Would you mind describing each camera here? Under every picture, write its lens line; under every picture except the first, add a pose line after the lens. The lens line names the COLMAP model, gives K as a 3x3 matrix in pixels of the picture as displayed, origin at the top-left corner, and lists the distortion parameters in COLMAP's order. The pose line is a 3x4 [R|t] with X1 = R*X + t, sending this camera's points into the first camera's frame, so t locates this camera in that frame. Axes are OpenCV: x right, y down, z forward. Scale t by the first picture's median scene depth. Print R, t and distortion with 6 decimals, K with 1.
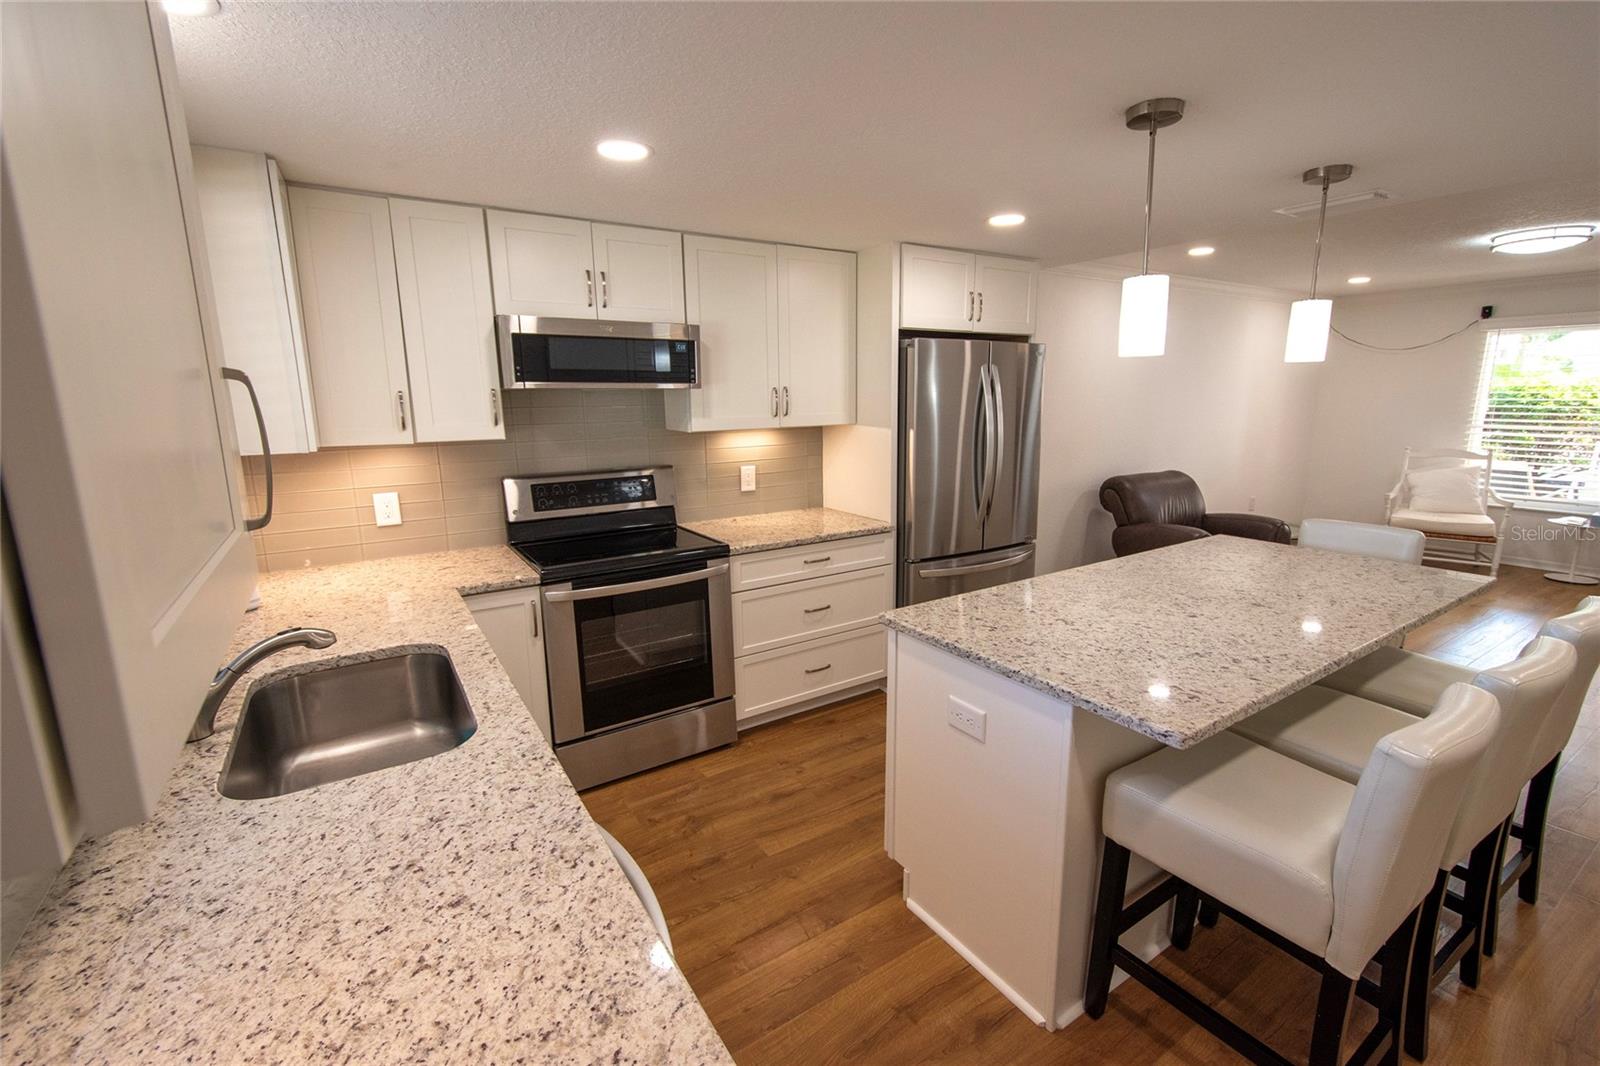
lens RADIAL K [[699.5, 0, 812.7], [0, 699.5, 529.2], [0, 0, 1]] dist [0.007013, -0.001605]
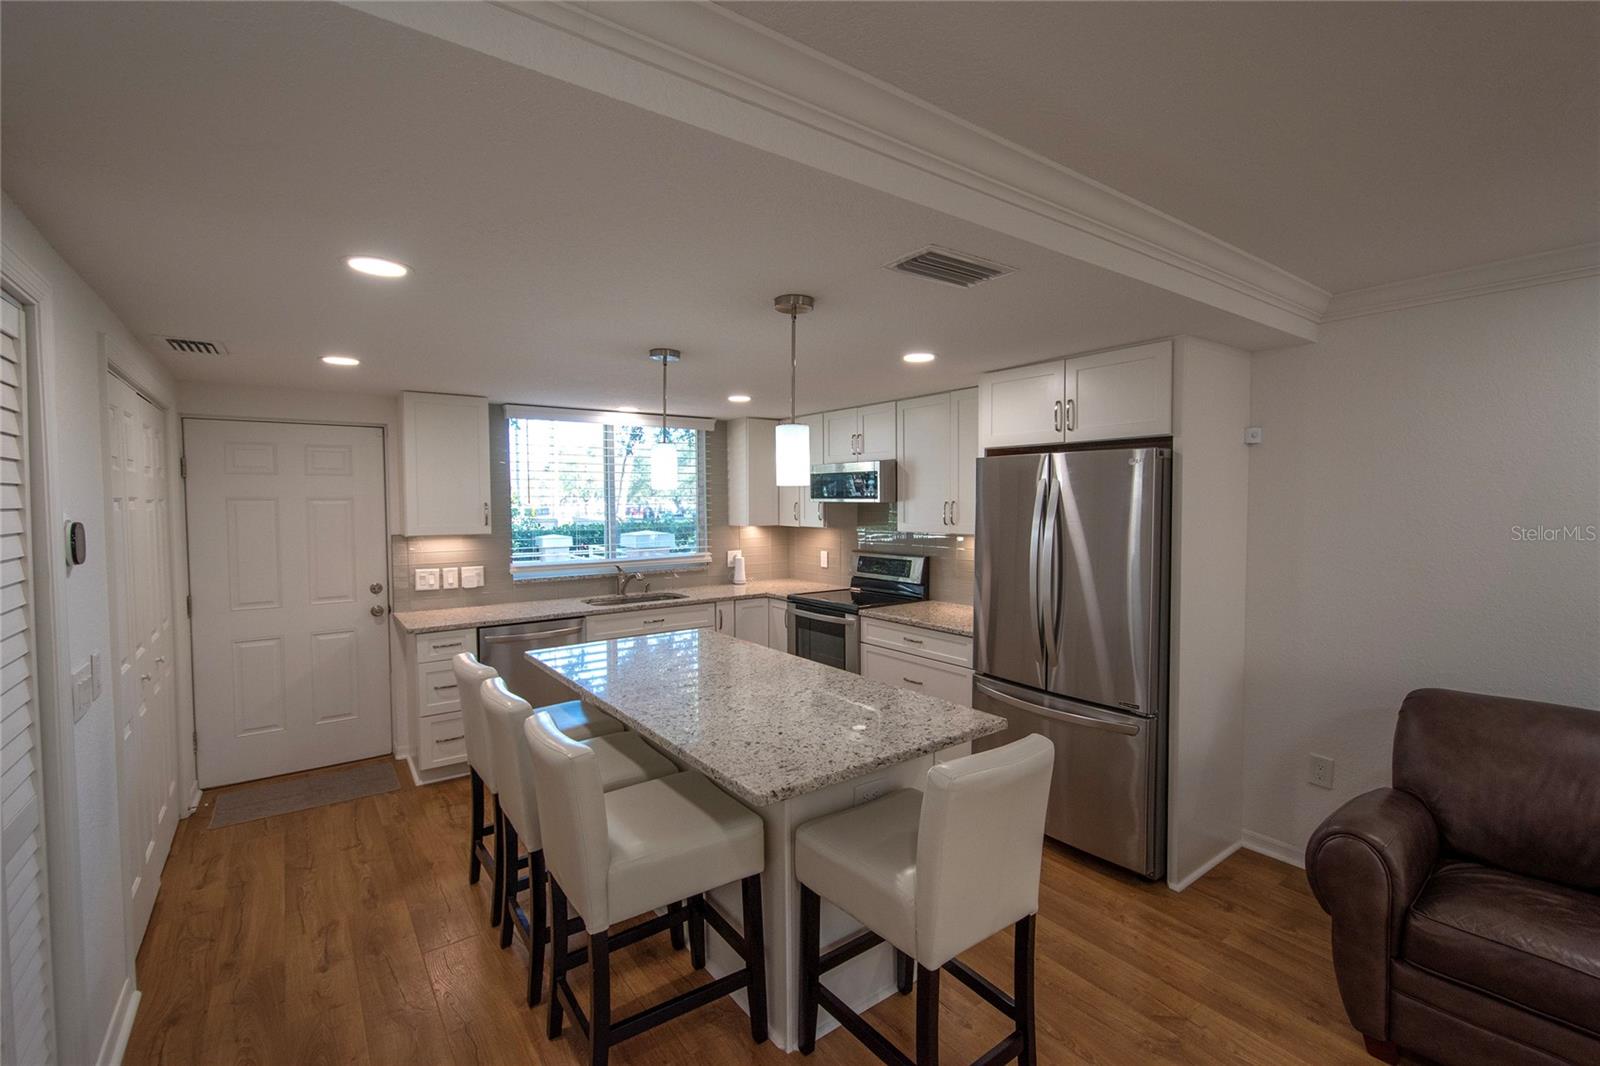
lens RADIAL K [[699.5, 0, 815.1], [0, 699.5, 527.6], [0, 0, 1]] dist [0.007013, -0.001605]
pose [[0.063659, 0.049785, -0.996729, 1.394673], [-0.189762, 0.981137, 0.036886, -0.187776], [0.979764, 0.186793, 0.071905, 0.811569]]
